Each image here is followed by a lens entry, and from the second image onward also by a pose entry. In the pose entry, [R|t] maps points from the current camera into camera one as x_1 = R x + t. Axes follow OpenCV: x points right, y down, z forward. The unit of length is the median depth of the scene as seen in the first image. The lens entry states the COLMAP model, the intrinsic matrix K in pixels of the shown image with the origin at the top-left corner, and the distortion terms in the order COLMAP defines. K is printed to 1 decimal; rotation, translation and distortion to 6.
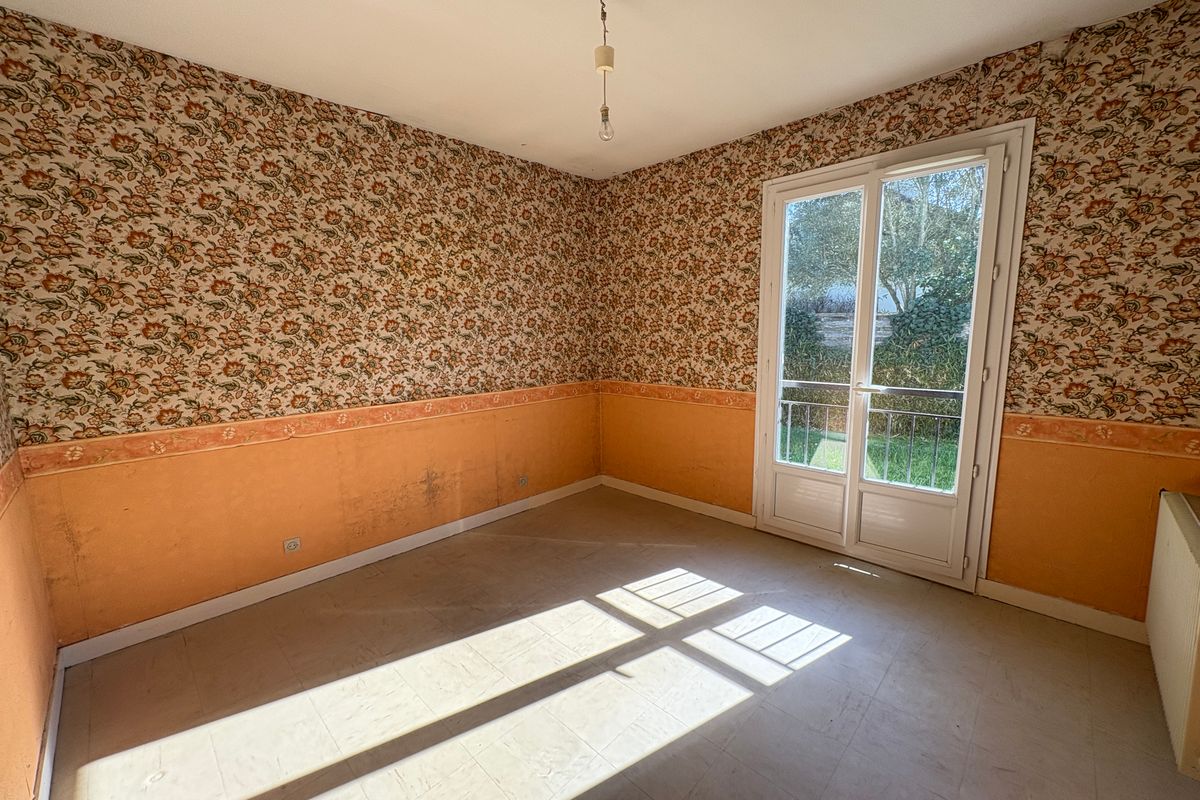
lens RADIAL K [[478.2, 0, 605.9], [0, 478.2, 397.8], [0, 0, 1]] dist [-0.001947, -0.000299]
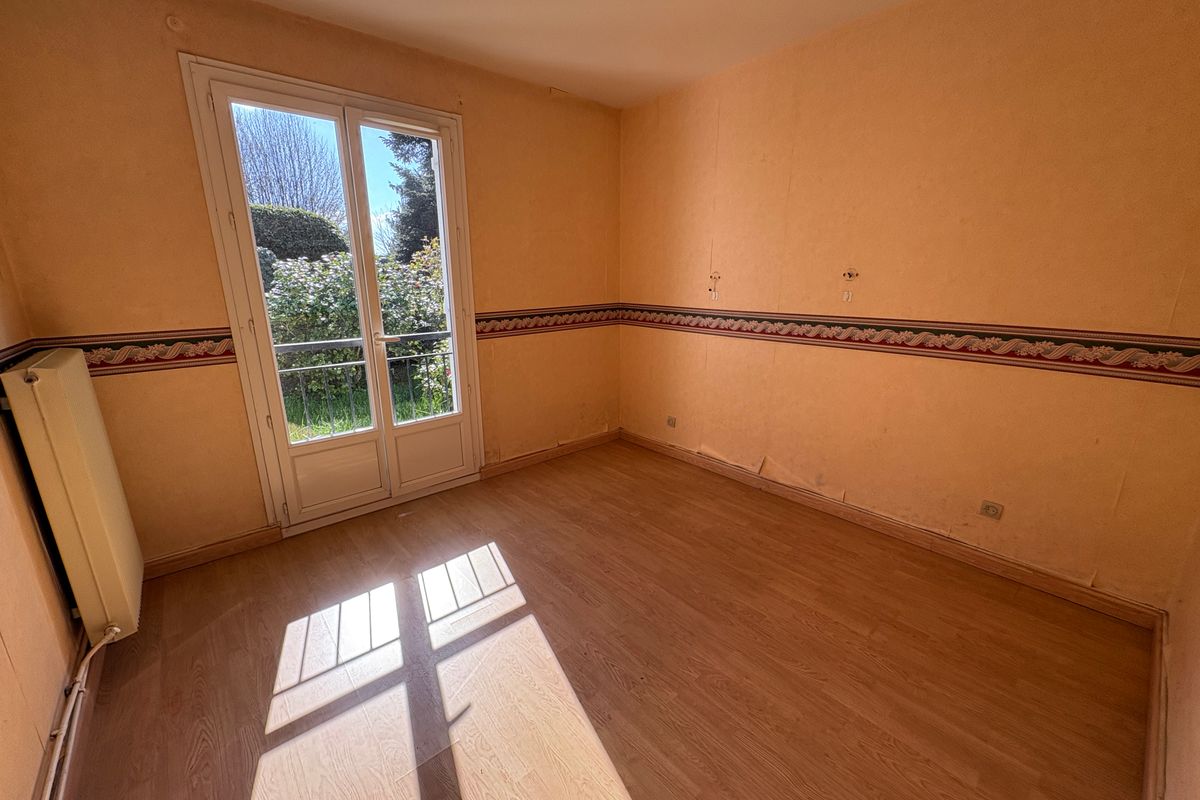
lens RADIAL K [[478.2, 0, 604.2], [0, 478.2, 400.5], [0, 0, 1]] dist [-0.001947, -0.000299]
pose [[0.096092, -0.242978, 0.965261, -0.476715], [0.144640, 0.962864, 0.227976, -0.062910], [-0.984807, 0.117709, 0.127668, 0.488101]]
